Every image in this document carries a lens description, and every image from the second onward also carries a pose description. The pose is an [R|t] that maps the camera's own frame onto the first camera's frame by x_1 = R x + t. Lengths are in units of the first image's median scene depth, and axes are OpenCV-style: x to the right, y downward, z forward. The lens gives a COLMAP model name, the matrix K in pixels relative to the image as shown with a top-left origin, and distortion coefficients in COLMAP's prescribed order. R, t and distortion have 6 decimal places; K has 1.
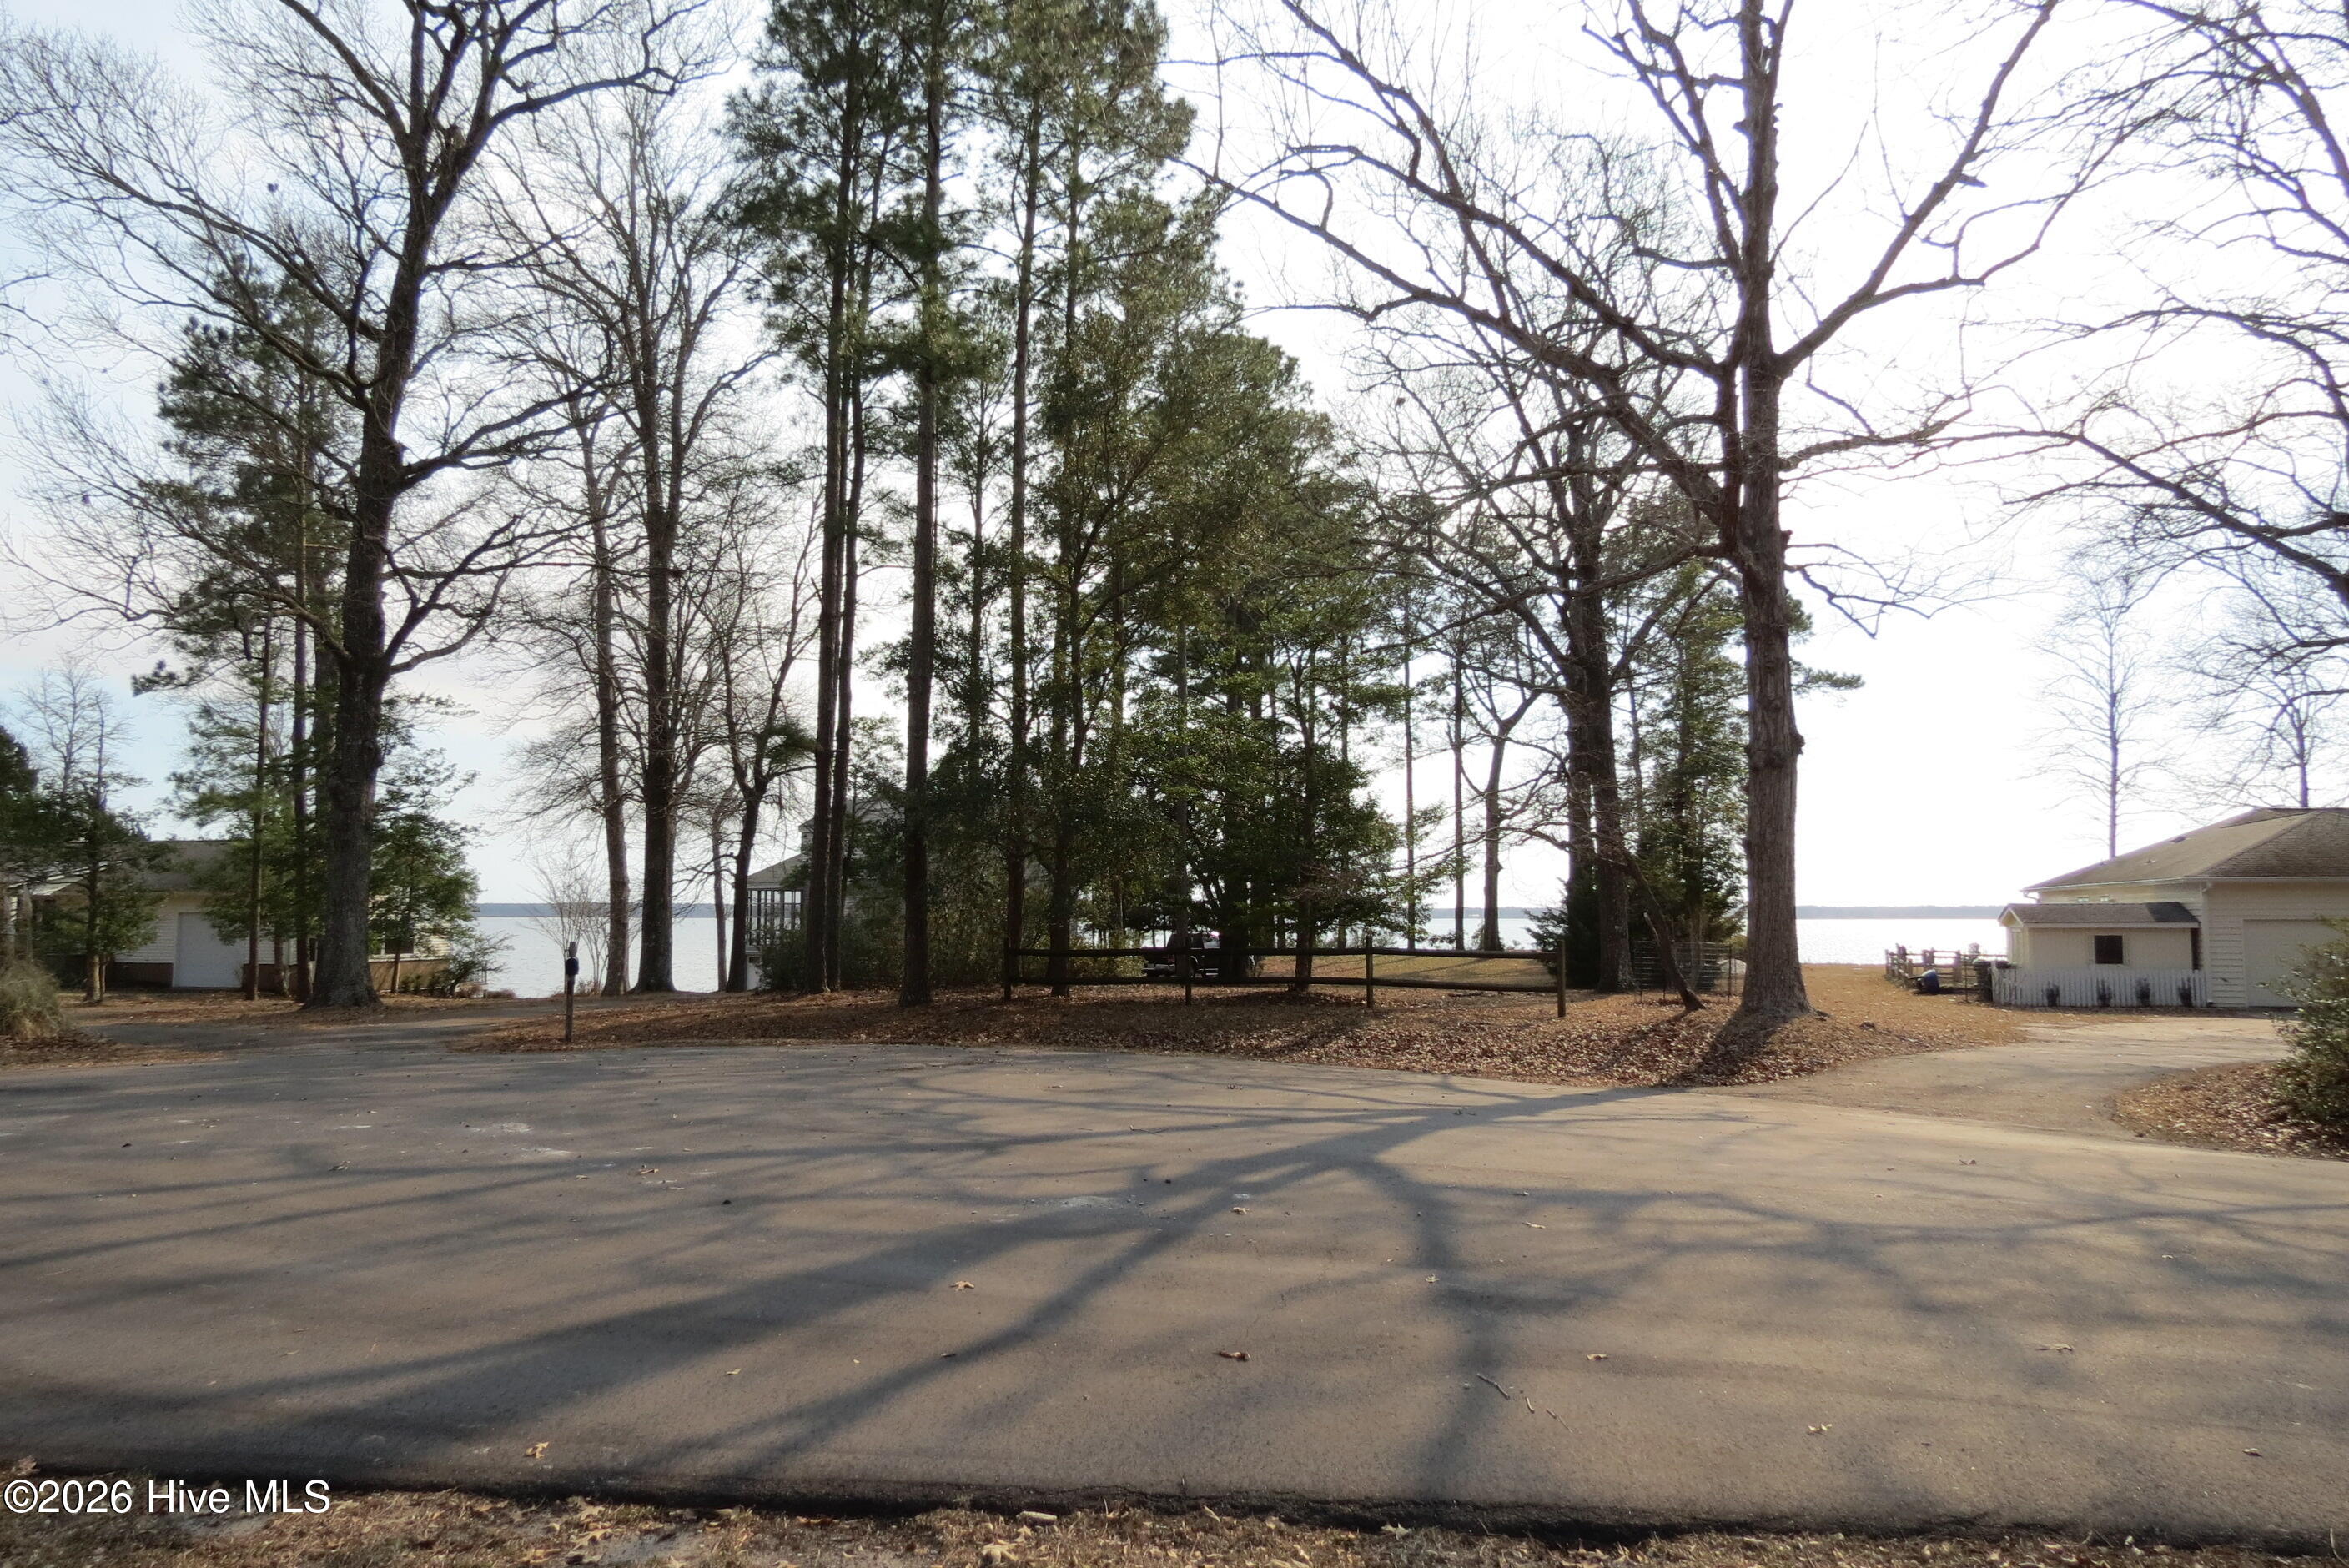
lens RADIAL K [[1713.2, 0, 1165.4], [0, 1713.2, 775.4], [0, 0, 1]] dist [-0.022283, 0.023795]
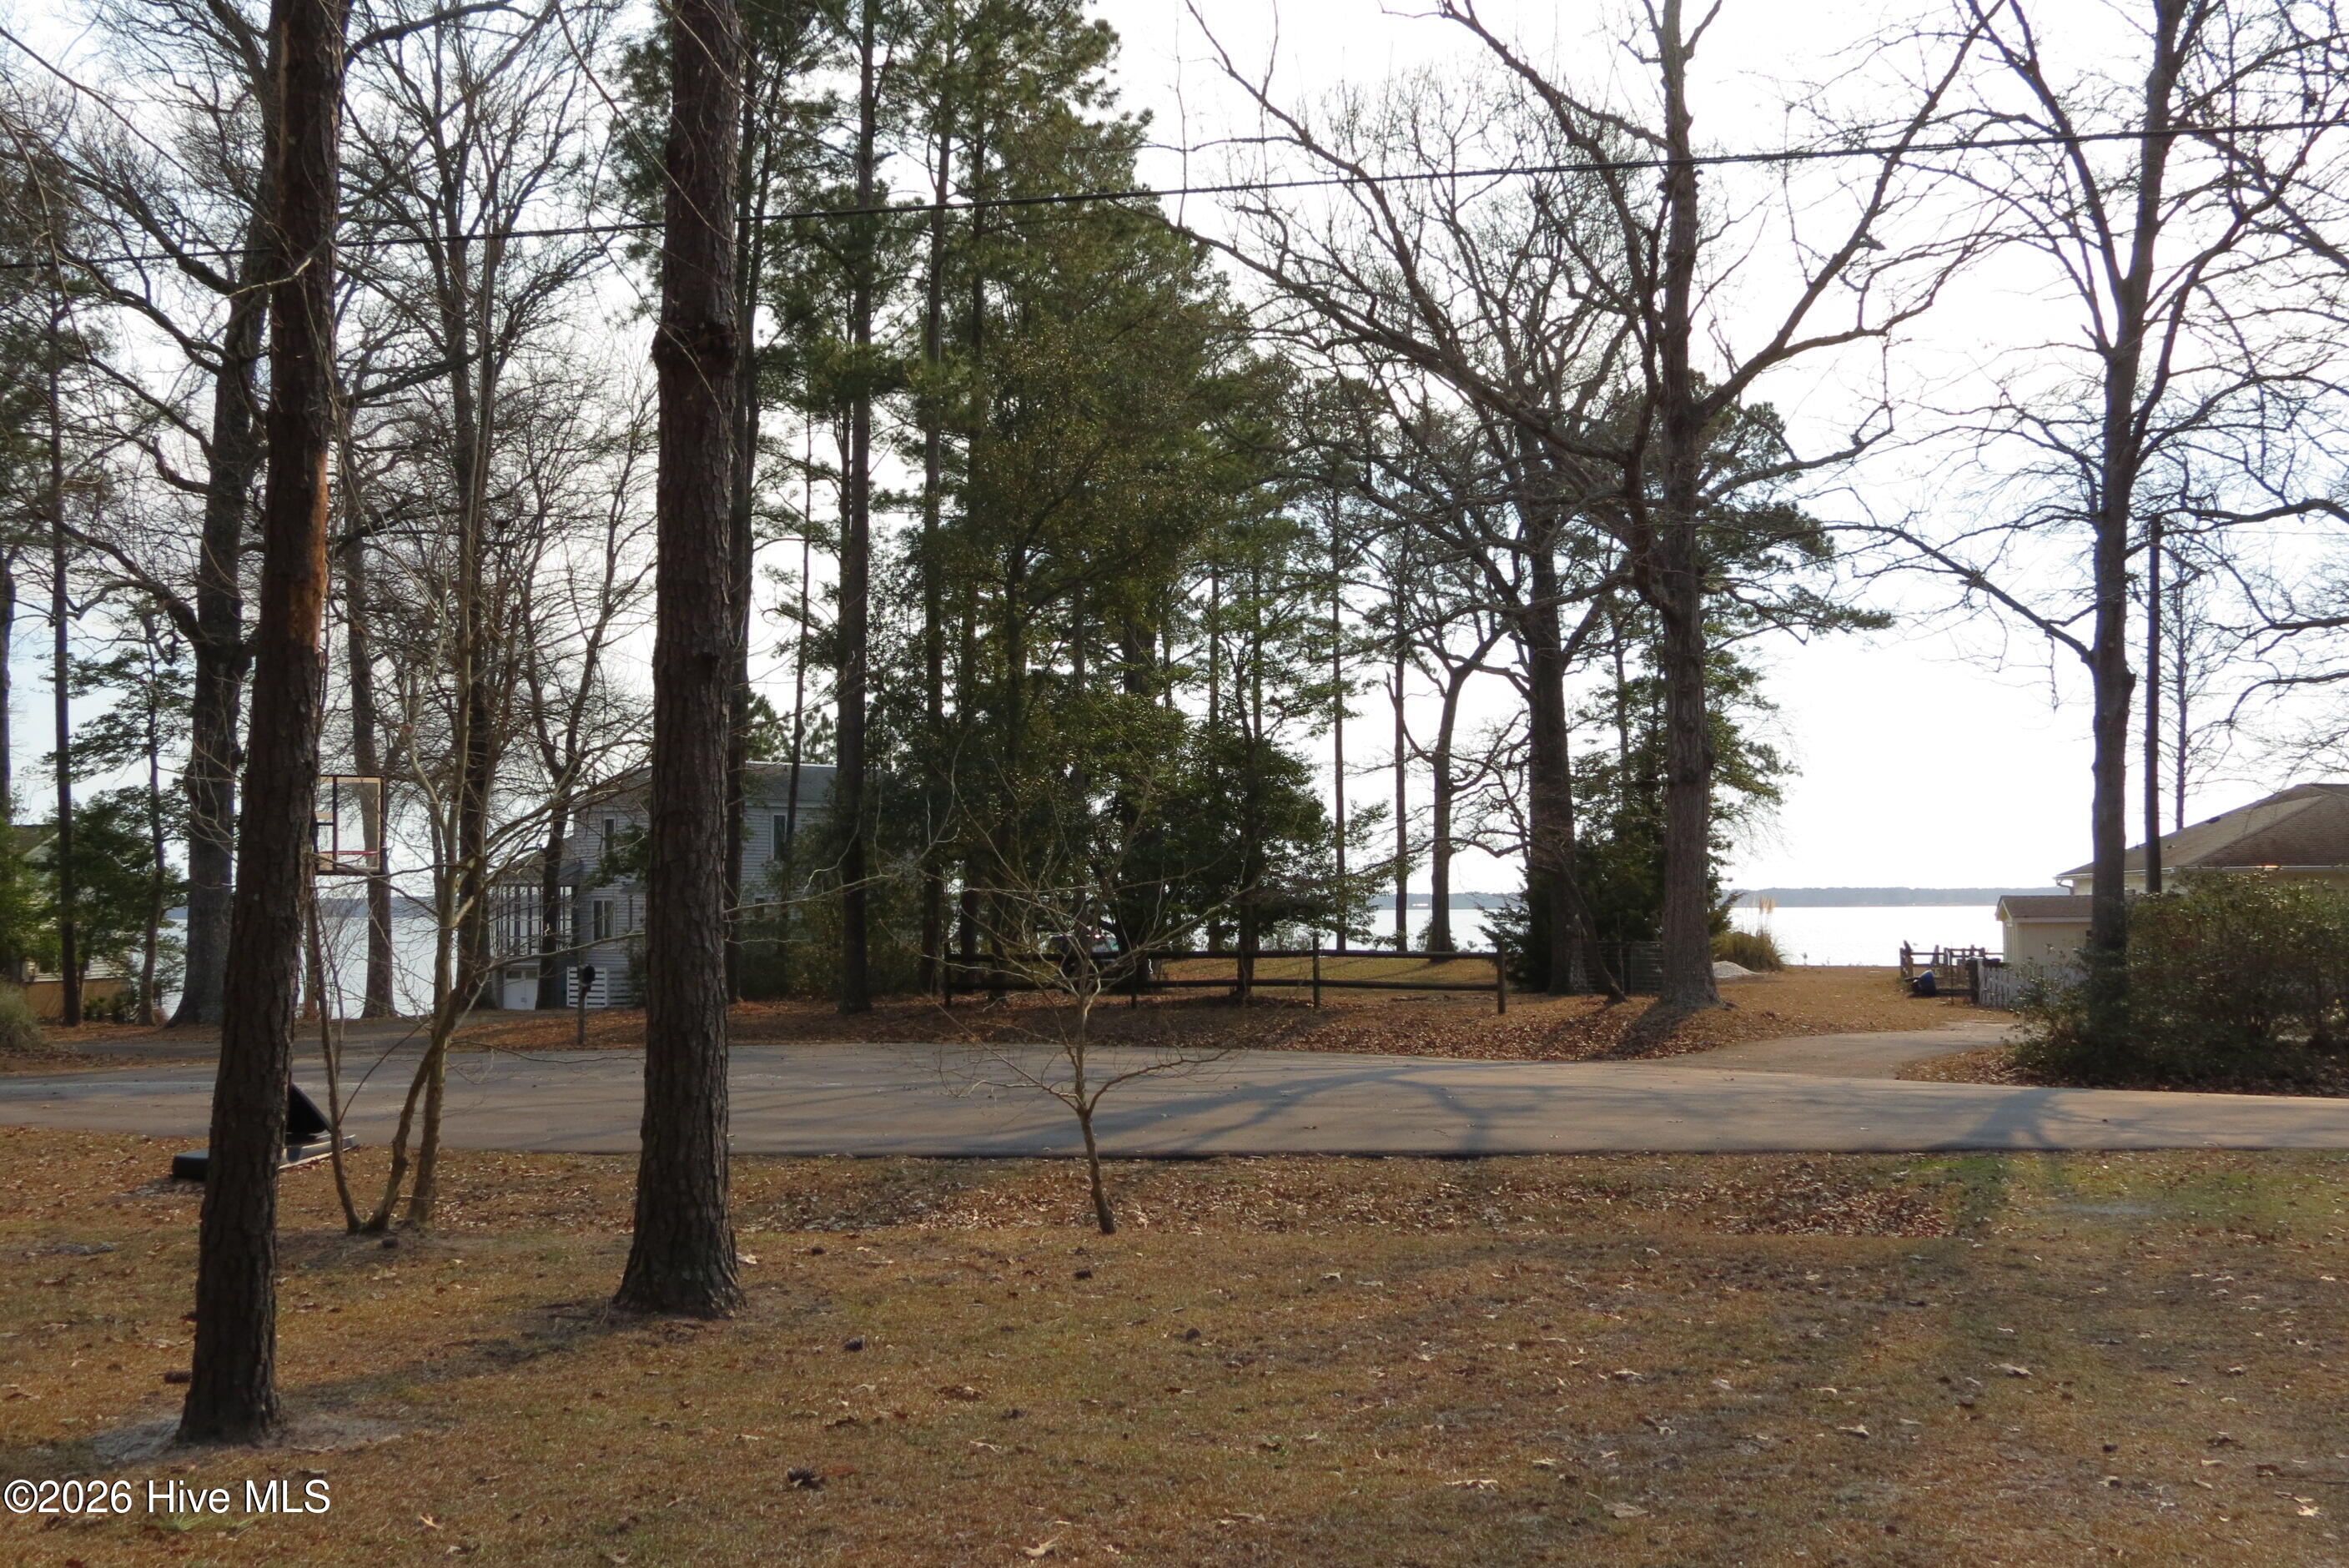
lens RADIAL K [[2585.0, 0, 1176.5], [0, 2585.0, 789.3], [0, 0, 1]] dist [0.018835, 0.000000]
pose [[0.996459, -0.004139, 0.083984, -0.060277], [0.001041, 0.999318, 0.036901, -0.033412], [-0.084079, -0.036683, 0.995784, -0.339267]]
